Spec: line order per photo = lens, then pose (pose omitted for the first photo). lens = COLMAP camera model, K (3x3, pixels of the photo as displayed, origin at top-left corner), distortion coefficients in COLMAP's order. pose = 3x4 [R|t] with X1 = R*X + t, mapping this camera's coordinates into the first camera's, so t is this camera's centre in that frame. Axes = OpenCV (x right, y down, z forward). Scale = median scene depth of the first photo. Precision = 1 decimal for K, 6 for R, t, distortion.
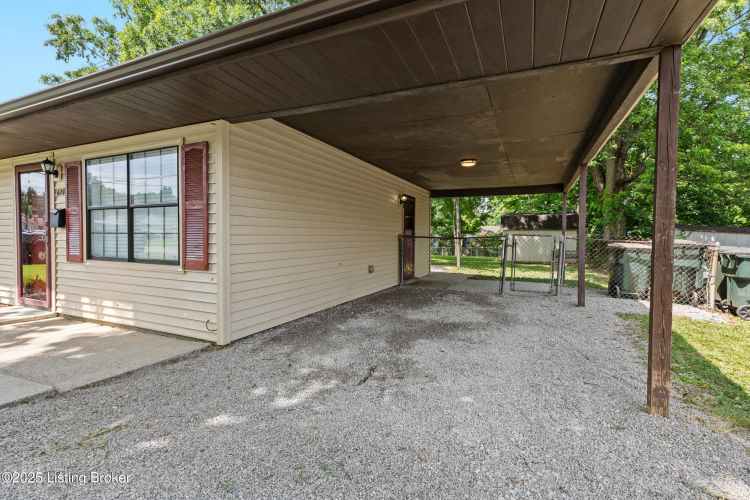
lens RADIAL K [[341.5, 0, 380.7], [0, 341.5, 243.8], [0, 0, 1]] dist [0.000310, 0.000853]
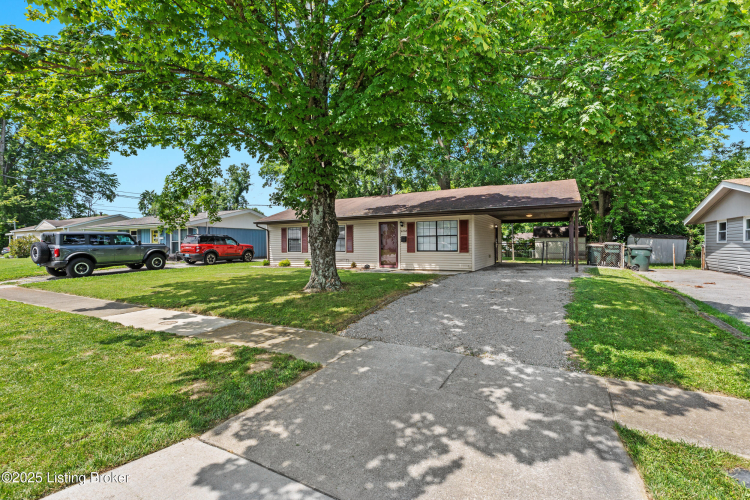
lens RADIAL K [[341.5, 0, 380.7], [0, 341.5, 243.8], [0, 0, 1]] dist [0.000310, 0.000853]
pose [[0.997958, -0.017661, -0.061388, -0.520226], [0.016161, 0.999561, -0.024852, 0.024810], [0.061800, 0.023809, 0.997805, -1.220662]]
